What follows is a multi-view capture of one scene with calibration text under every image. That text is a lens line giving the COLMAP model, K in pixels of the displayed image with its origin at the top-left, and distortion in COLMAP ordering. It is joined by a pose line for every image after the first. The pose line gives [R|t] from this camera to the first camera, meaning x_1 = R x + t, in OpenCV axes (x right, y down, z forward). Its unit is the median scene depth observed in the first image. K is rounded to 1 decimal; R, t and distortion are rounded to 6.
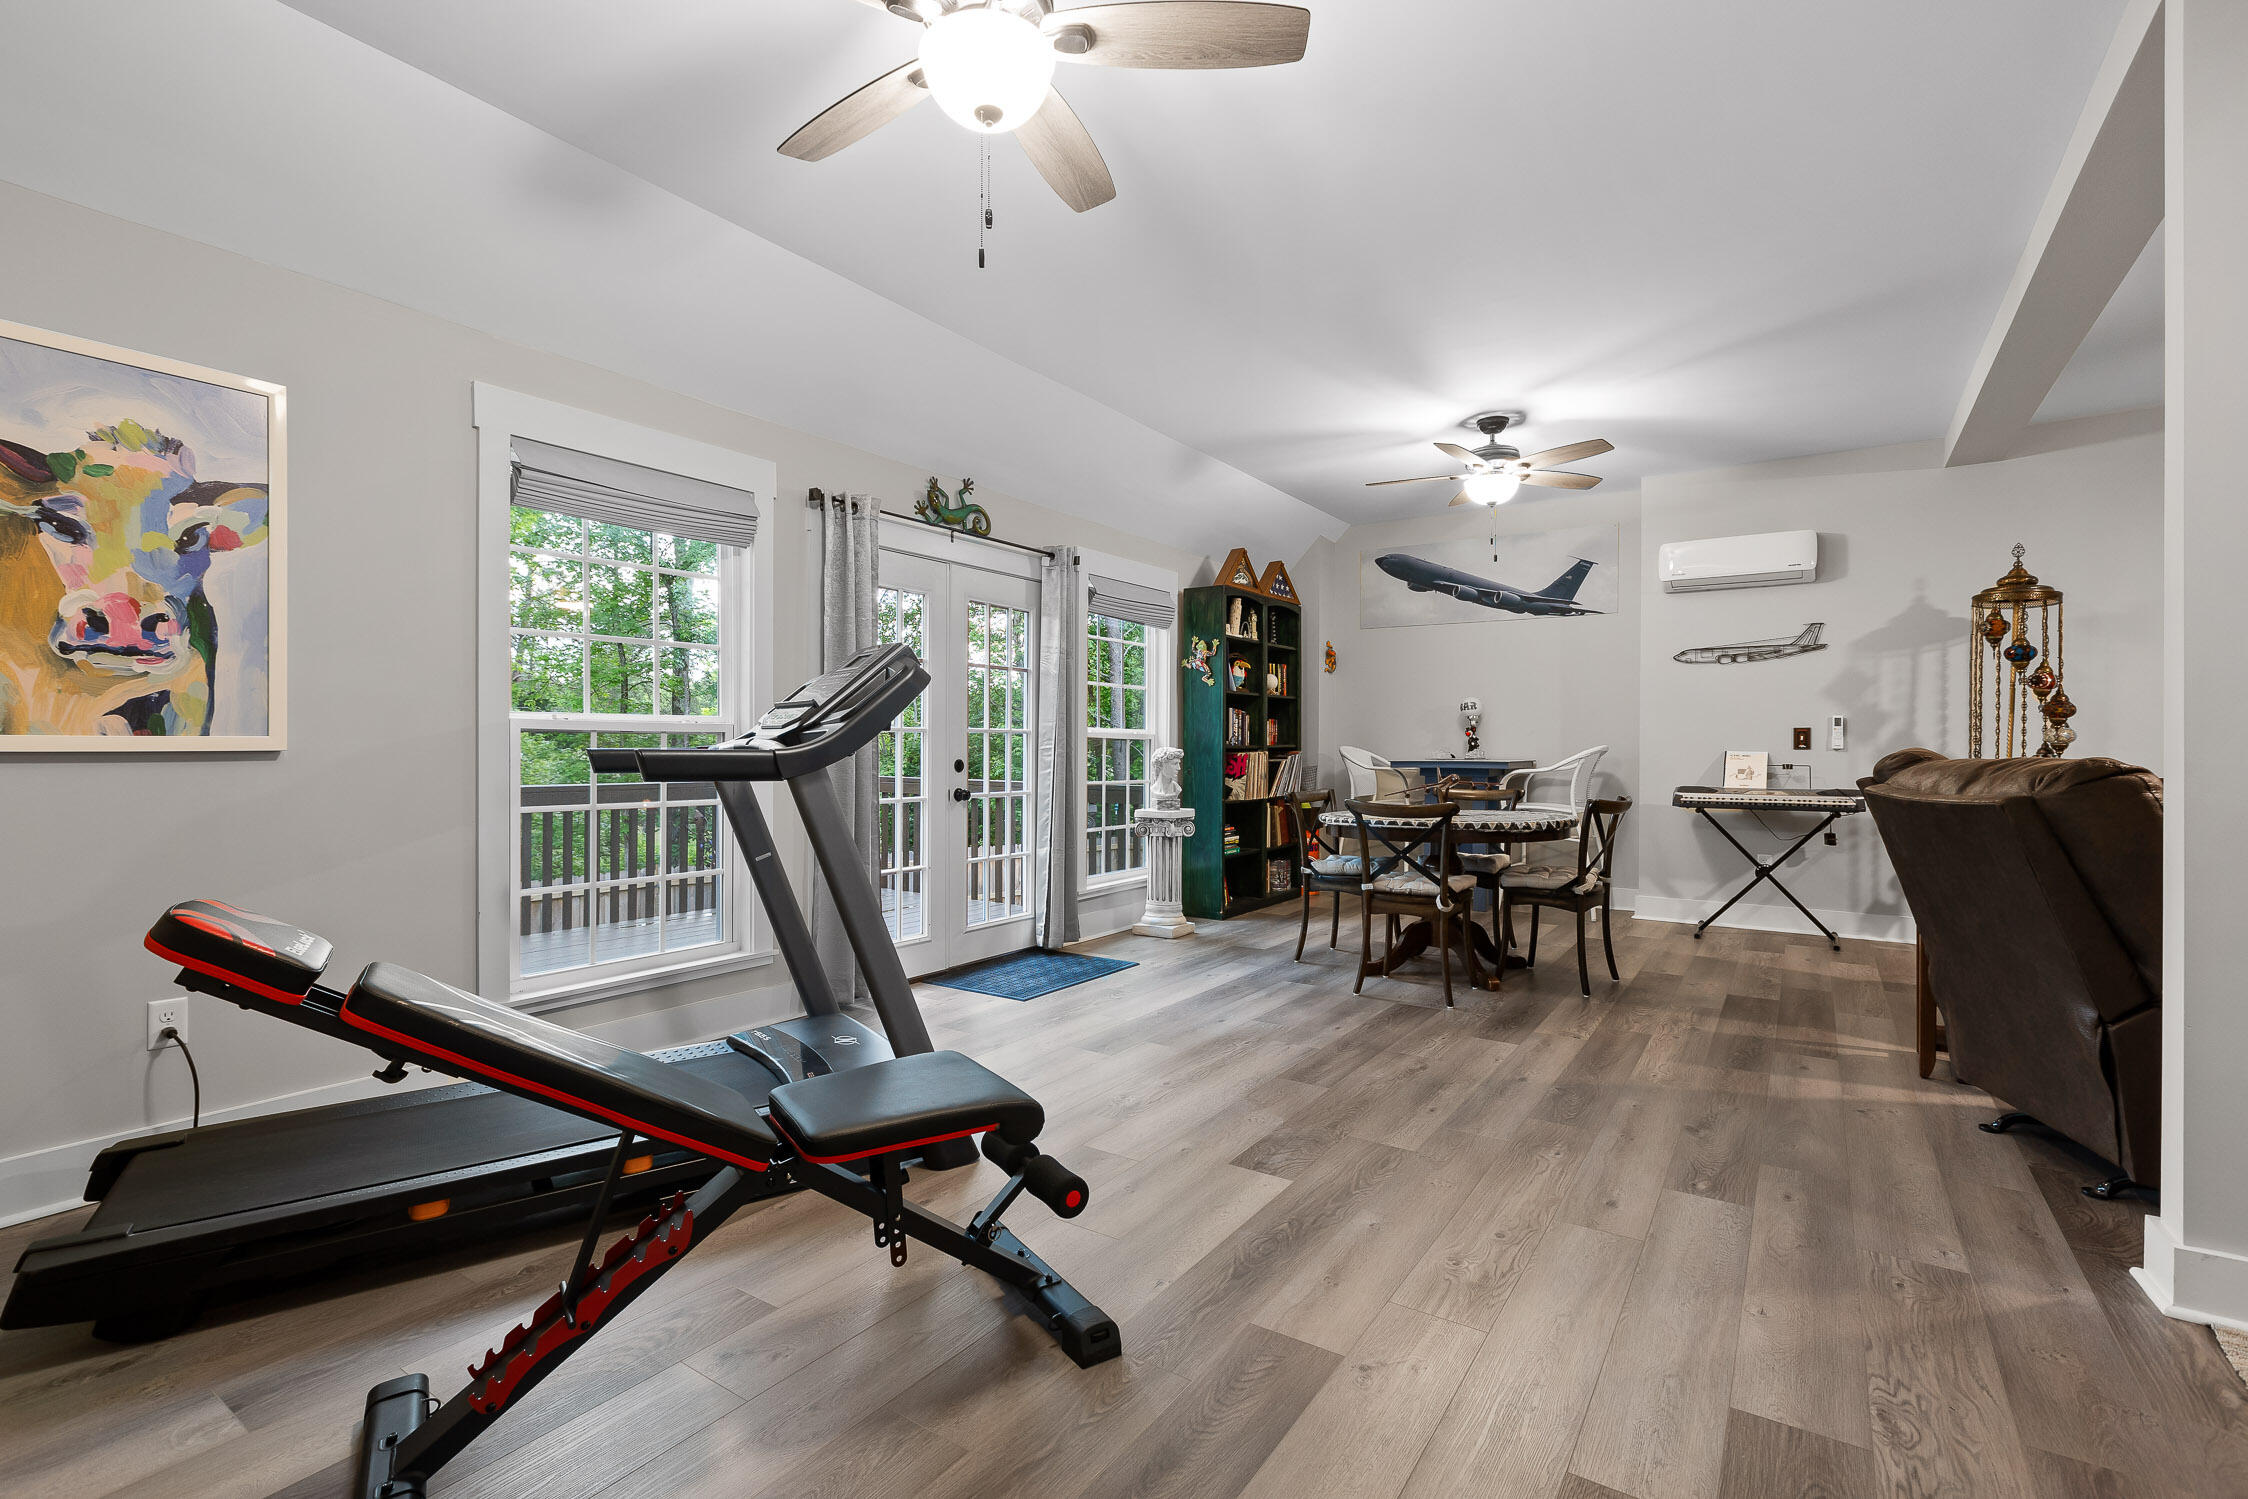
lens RADIAL K [[1015.2, 0, 1124.0], [0, 1015.2, 749.5], [0, 0, 1]] dist [0.000015, 0.000165]
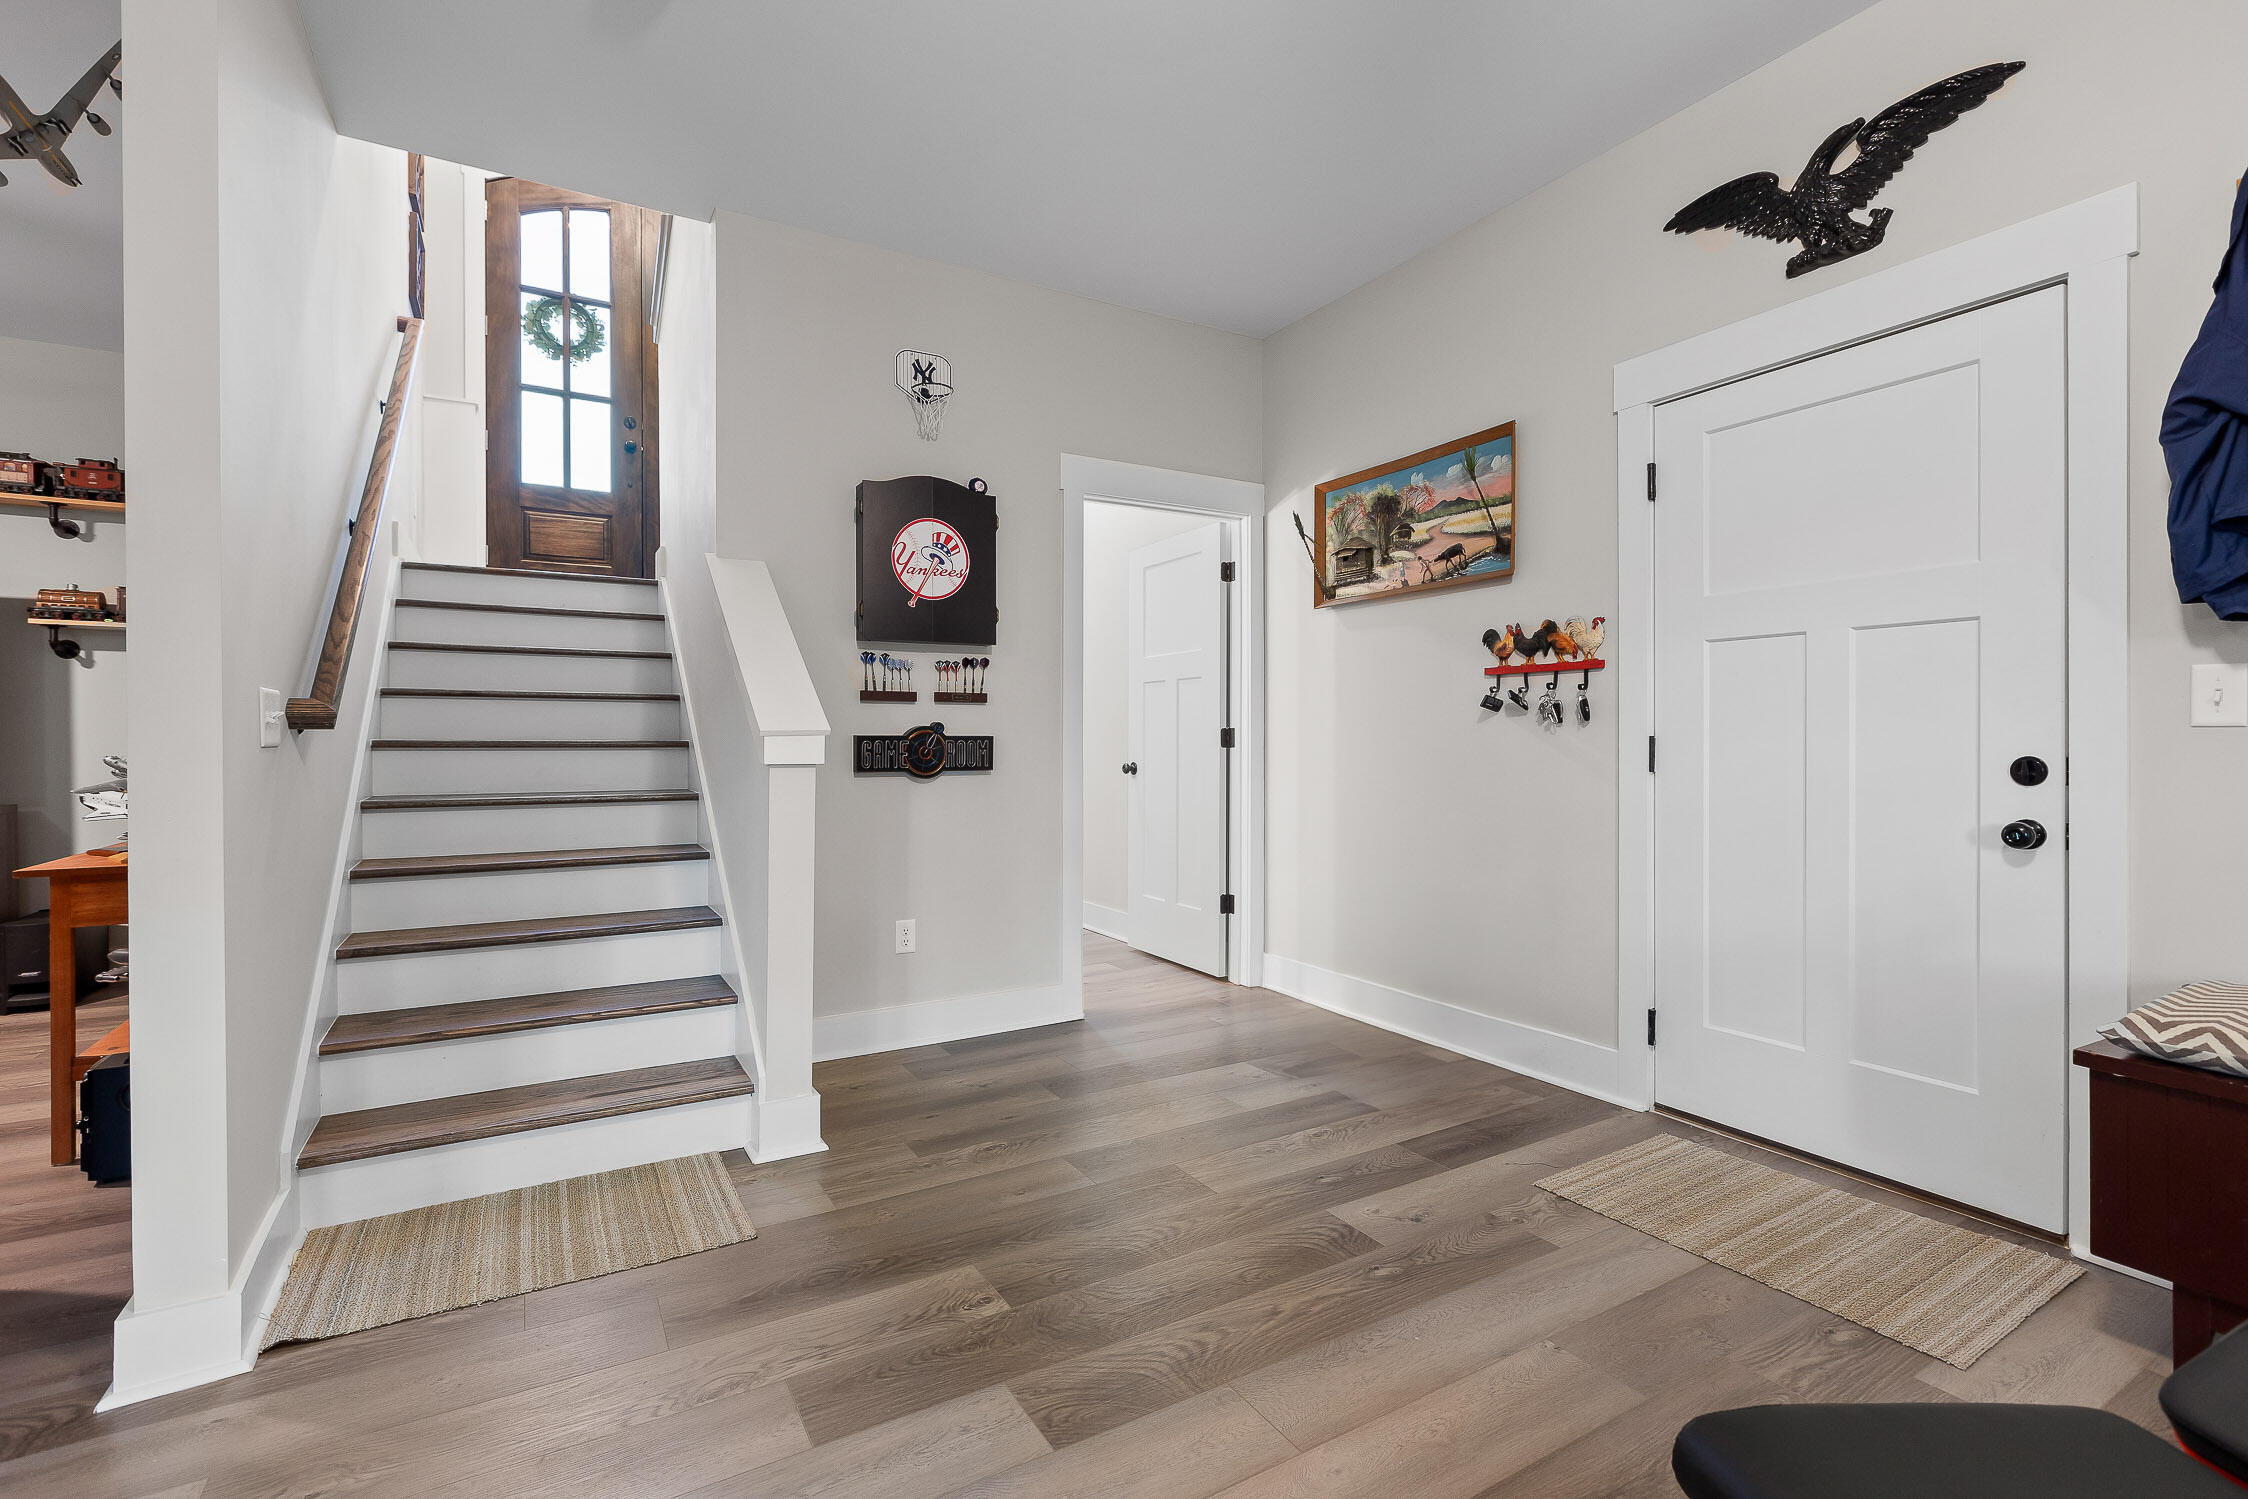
lens RADIAL K [[1014.0, 0, 1117.9], [0, 1014.0, 744.9], [0, 0, 1]] dist [0.002473, -0.000550]
pose [[-0.899602, -0.001825, 0.436706, -0.017285], [0.001943, 0.999965, 0.008183, 0.001717], [-0.436706, 0.008210, -0.899567, 0.587840]]
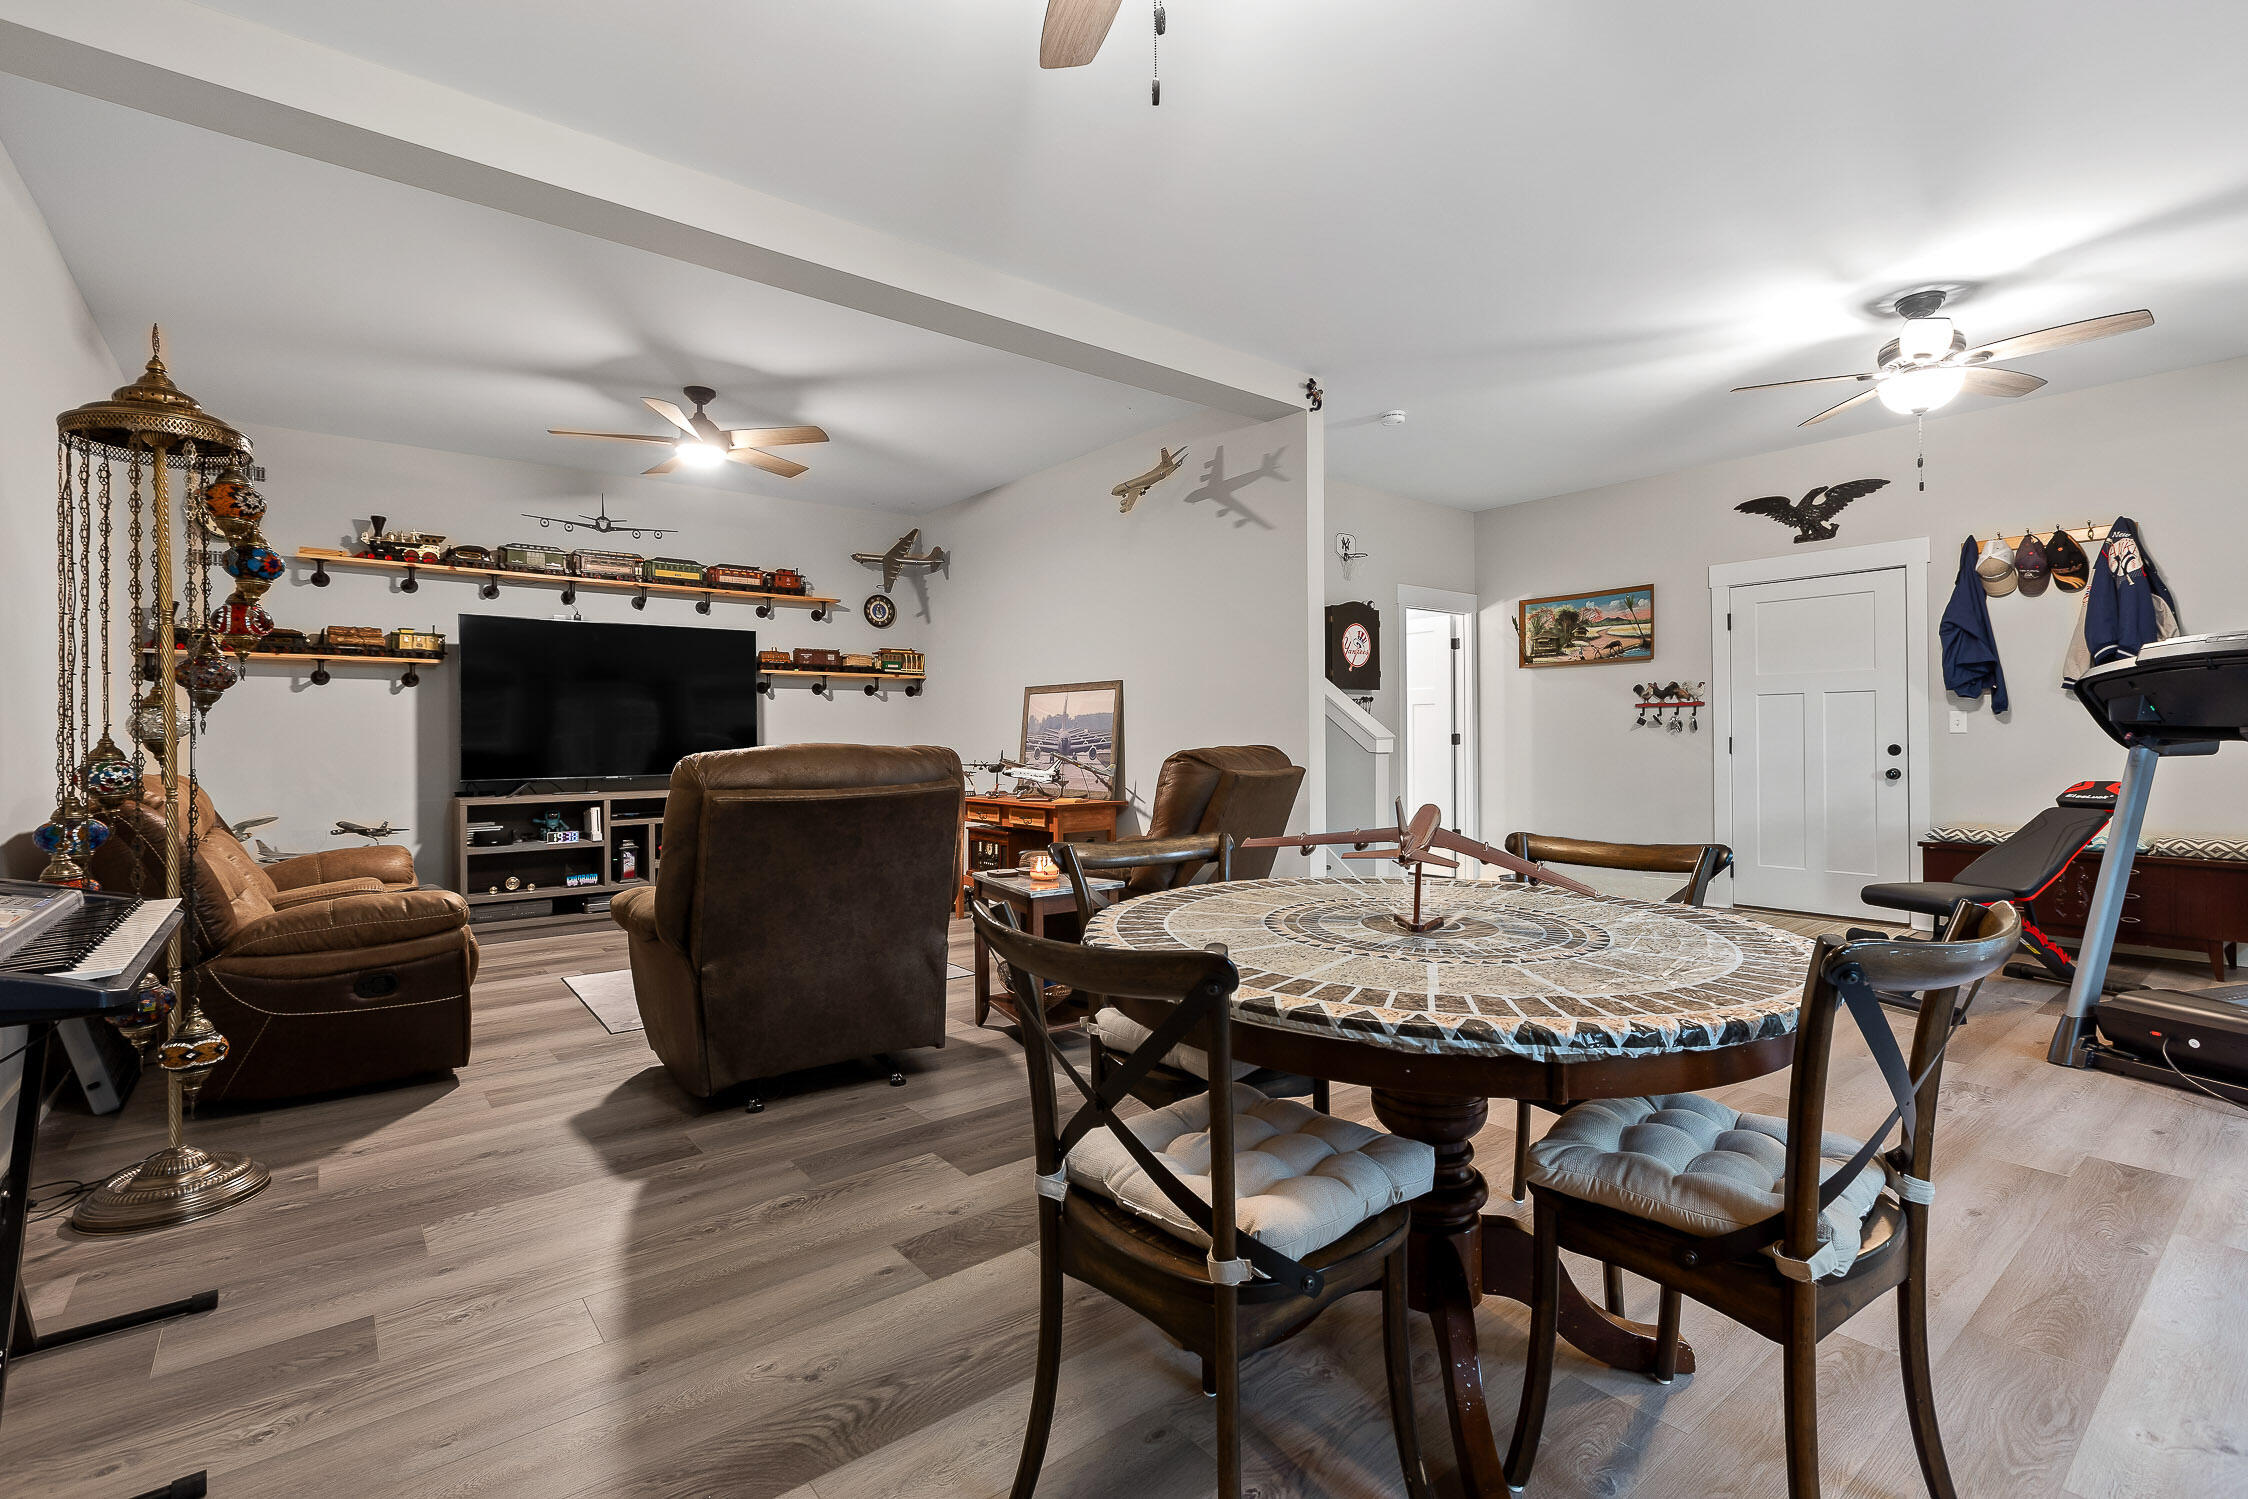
lens RADIAL K [[1014.4, 0, 1116.3], [0, 1014.4, 739.3], [0, 0, 1]] dist [0.001904, 0.000204]
pose [[-0.953112, 0.006819, 0.302541, 0.313632], [0.007658, 0.999969, 0.001590, -0.003369], [-0.302520, 0.003832, -0.953135, 1.388485]]
